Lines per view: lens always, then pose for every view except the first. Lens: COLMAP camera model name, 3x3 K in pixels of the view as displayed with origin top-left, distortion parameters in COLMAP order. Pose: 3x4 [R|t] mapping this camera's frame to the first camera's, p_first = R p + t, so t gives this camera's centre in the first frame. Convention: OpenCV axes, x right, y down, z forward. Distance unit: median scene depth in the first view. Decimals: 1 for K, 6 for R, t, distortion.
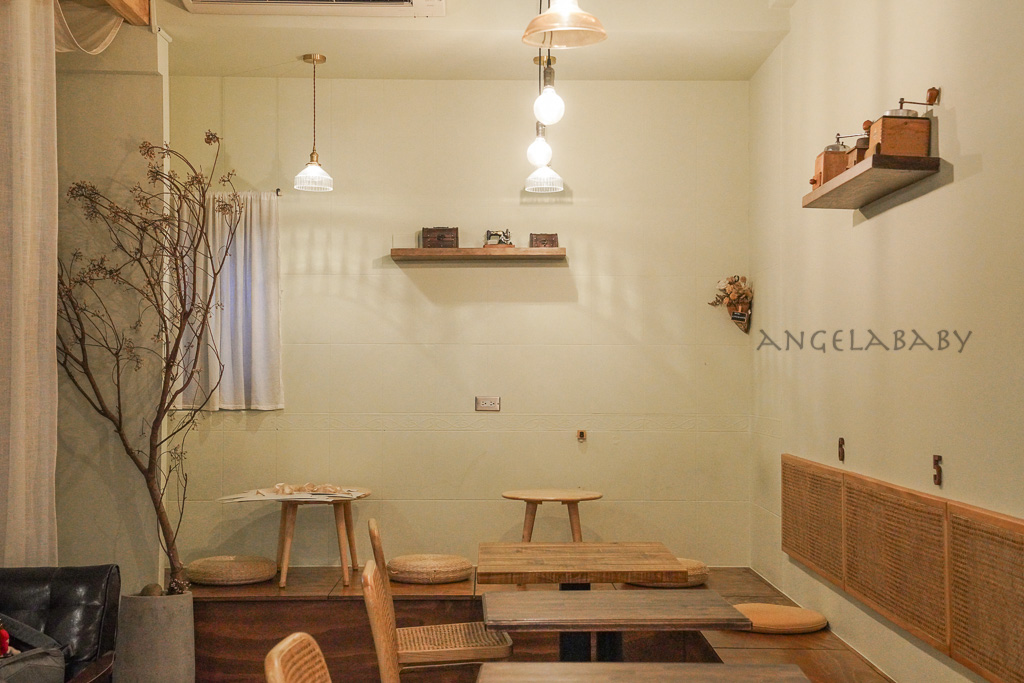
lens RADIAL K [[1371.8, 0, 515.4], [0, 1371.8, 337.9], [0, 0, 1]] dist [0.173522, 0.000000]
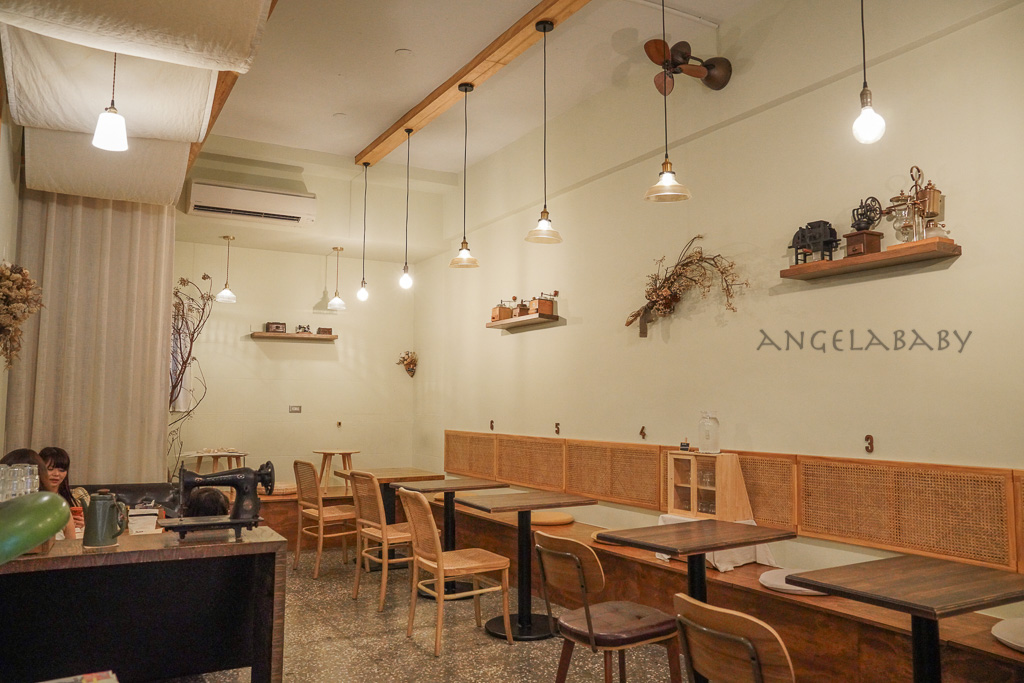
lens RADIAL K [[793.3, 0, 509.5], [0, 793.3, 342.2], [0, 0, 1]] dist [-0.051051, -0.000186]
pose [[0.872012, 0.041137, 0.487752, -0.378305], [-0.017175, 0.998420, -0.053500, 0.006729], [-0.489183, 0.038276, 0.871341, -0.224841]]
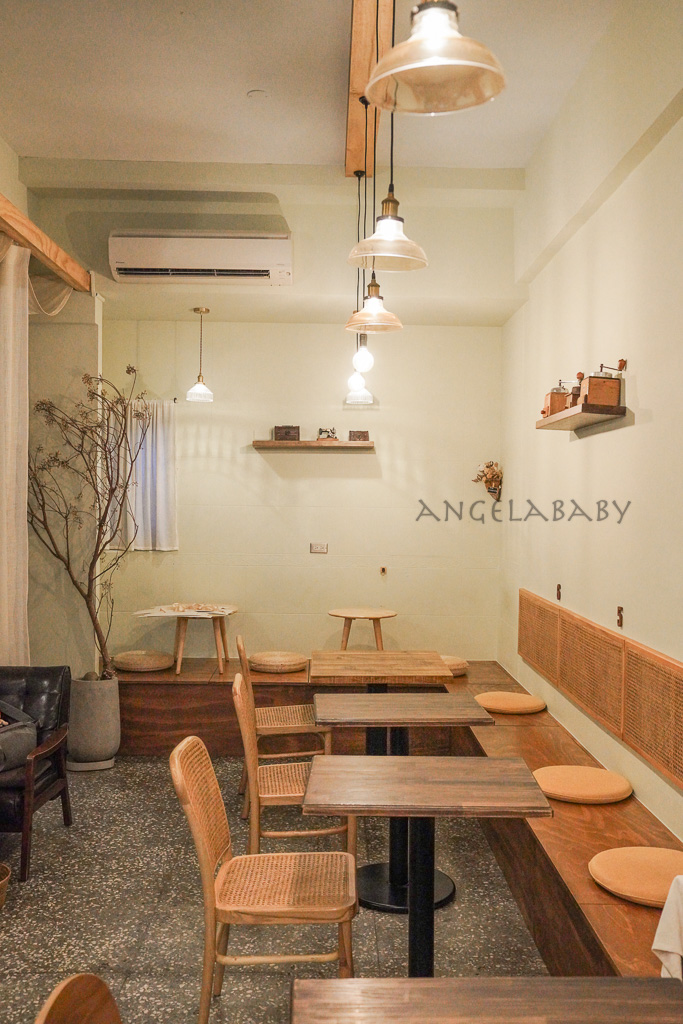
lens RADIAL K [[963.9, 0, 347.0], [0, 963.9, 513.3], [0, 0, 1]] dist [-0.020082, 0.000000]
pose [[0.999895, 0.011170, 0.009205, -0.000200], [-0.011561, 0.998984, 0.043550, -0.039328], [-0.008709, -0.043652, 0.999009, -0.014456]]
